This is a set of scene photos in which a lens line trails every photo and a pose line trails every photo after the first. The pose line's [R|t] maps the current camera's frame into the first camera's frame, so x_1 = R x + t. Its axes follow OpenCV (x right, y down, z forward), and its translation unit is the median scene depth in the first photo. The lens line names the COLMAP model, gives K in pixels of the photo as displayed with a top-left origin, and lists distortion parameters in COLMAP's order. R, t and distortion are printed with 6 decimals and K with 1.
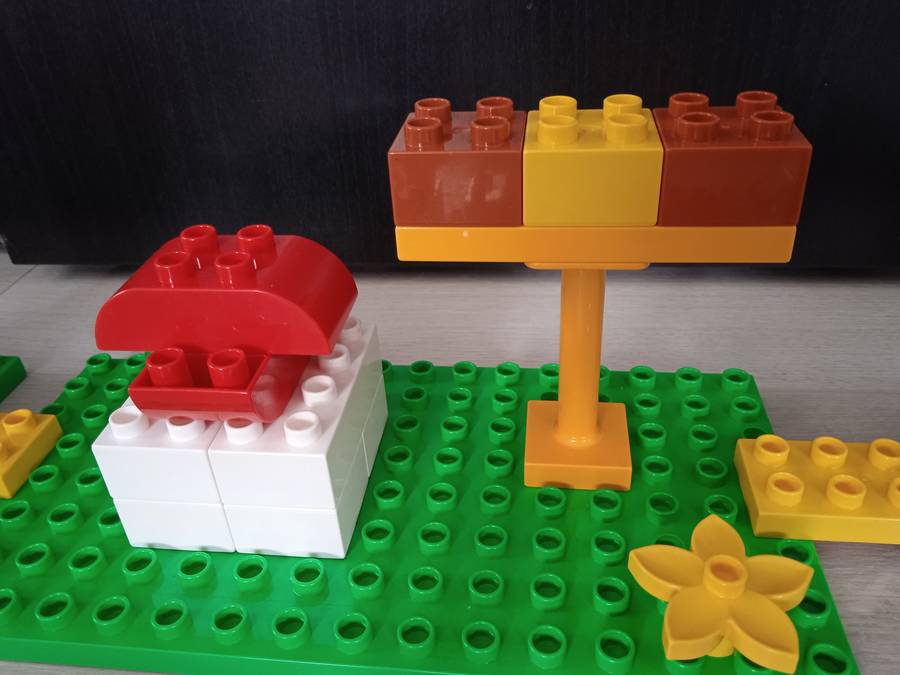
lens RADIAL K [[747.8, 0, 450.0], [0, 747.8, 337.5], [0, 0, 1]] dist [-0.002912, -0.013813]
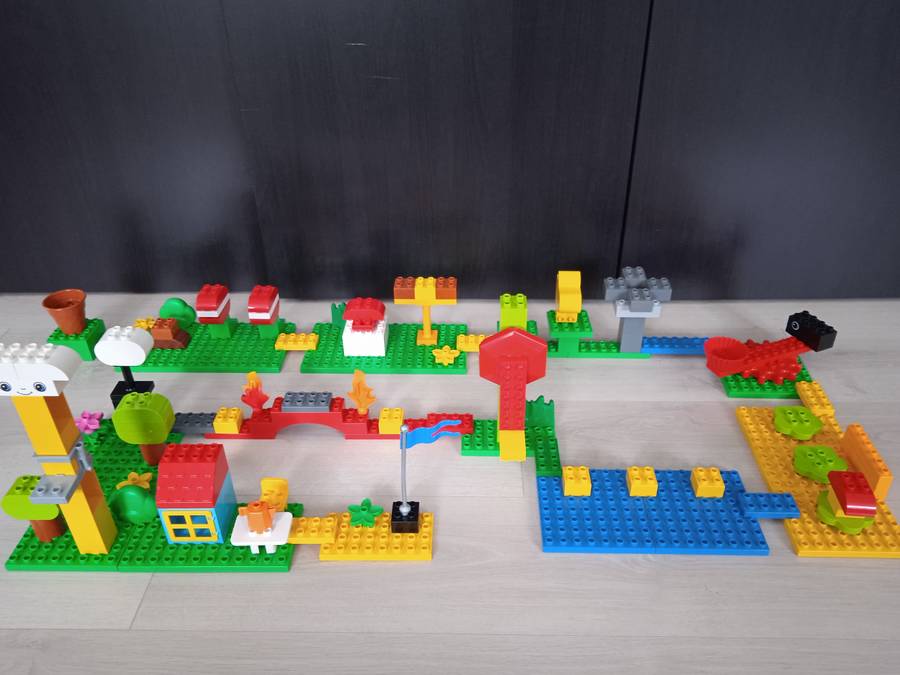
lens RADIAL K [[736.2, 0, 450.0], [0, 736.2, 337.5], [0, 0, 1]] dist [-0.000520, -0.004701]
pose [[0.994433, -0.014496, 0.104372, -0.235914], [0.013056, 0.999810, 0.014470, 0.081207], [-0.104562, -0.013027, 0.994433, -4.692886]]
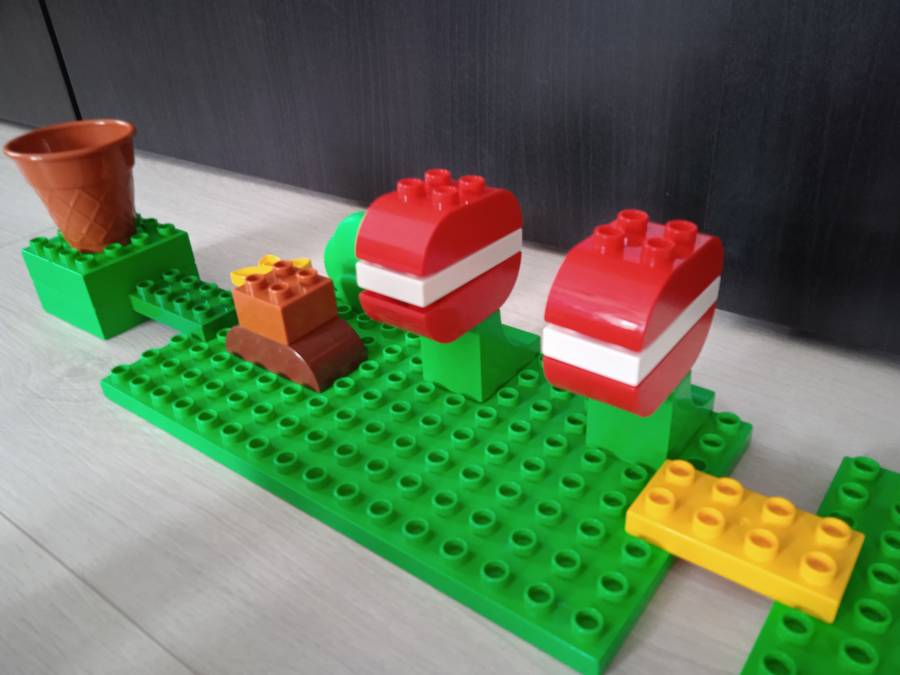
lens RADIAL K [[747.8, 0, 450.0], [0, 747.8, 337.5], [0, 0, 1]] dist [-0.002912, -0.013813]
pose [[0.862427, 0.265243, -0.431121, -0.803512], [-0.260358, 0.962857, 0.071560, -0.074874], [0.434088, 0.050531, 0.899452, -0.008304]]
